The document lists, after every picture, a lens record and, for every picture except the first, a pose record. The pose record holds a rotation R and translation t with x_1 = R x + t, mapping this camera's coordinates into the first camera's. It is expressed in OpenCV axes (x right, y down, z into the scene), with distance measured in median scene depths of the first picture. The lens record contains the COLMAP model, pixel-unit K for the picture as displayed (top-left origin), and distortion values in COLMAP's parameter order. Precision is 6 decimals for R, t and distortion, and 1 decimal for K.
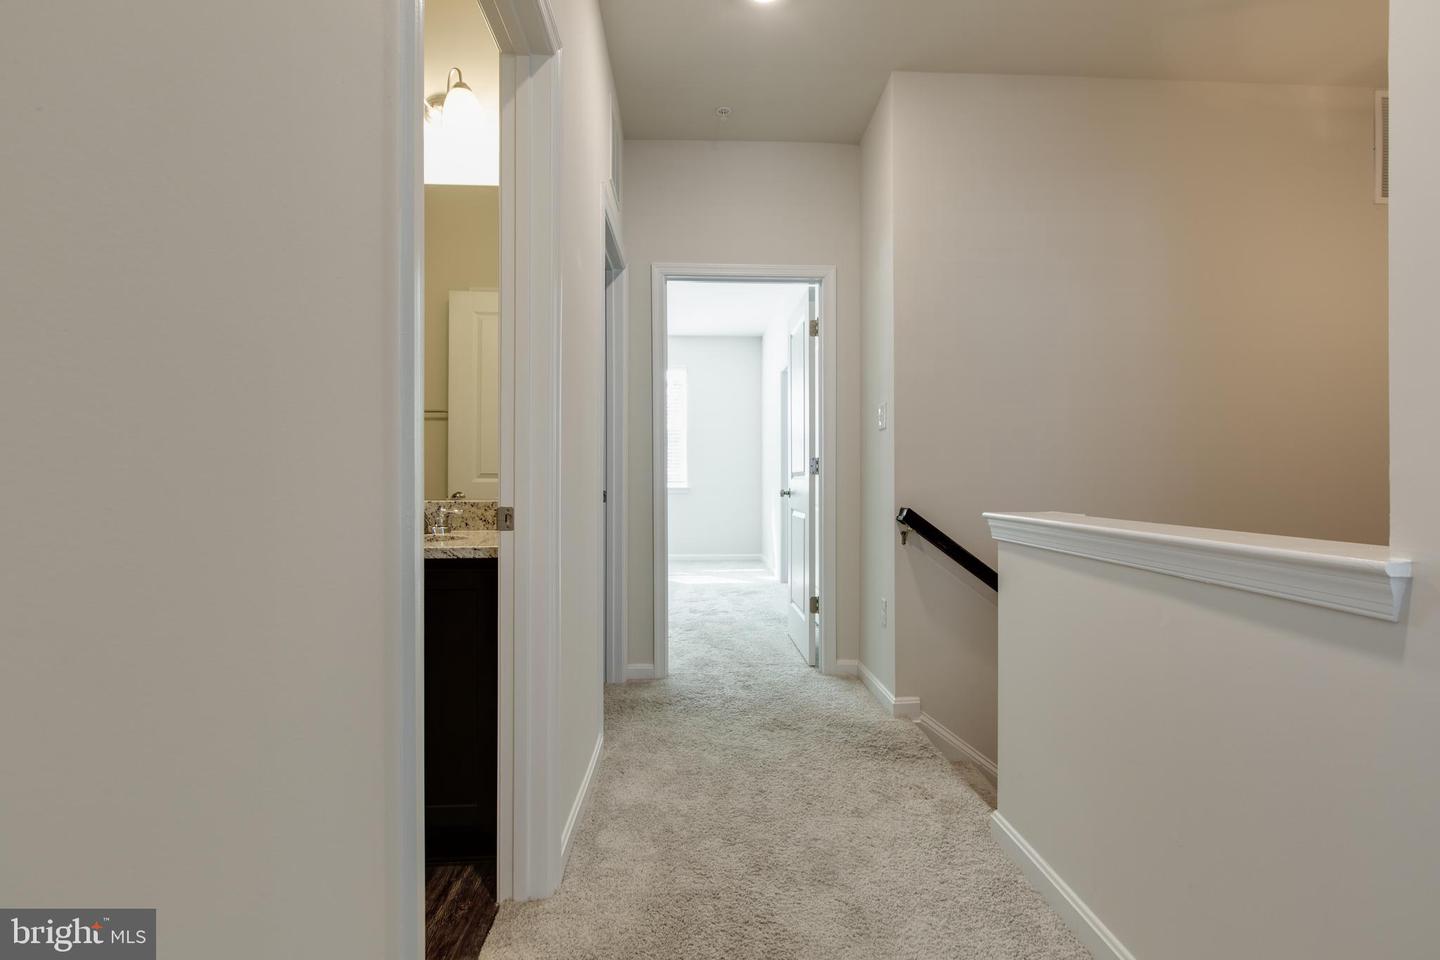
lens RADIAL K [[682.0, 0, 720.0], [0, 682.0, 480.0], [0, 0, 1]] dist [-0.001471, -0.000506]
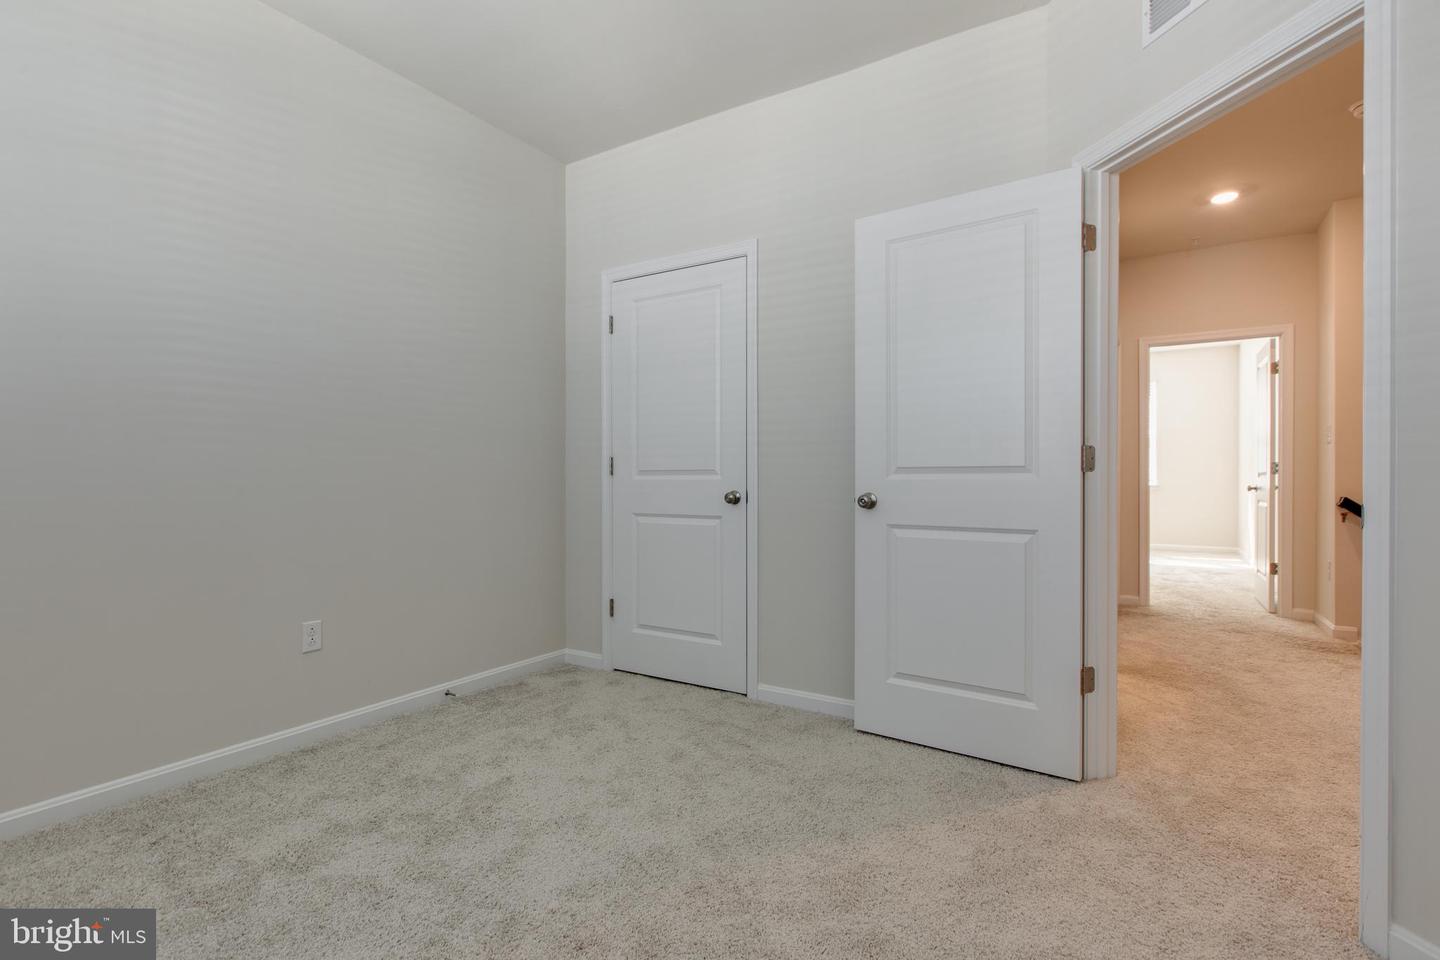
lens RADIAL K [[682.0, 0, 720.0], [0, 682.0, 480.0], [0, 0, 1]] dist [-0.001471, -0.000506]
pose [[0.822791, 0.004710, -0.568324, -0.001431], [-0.003457, 0.999989, 0.003282, 0.002849], [0.568333, -0.000736, 0.822798, -0.759190]]
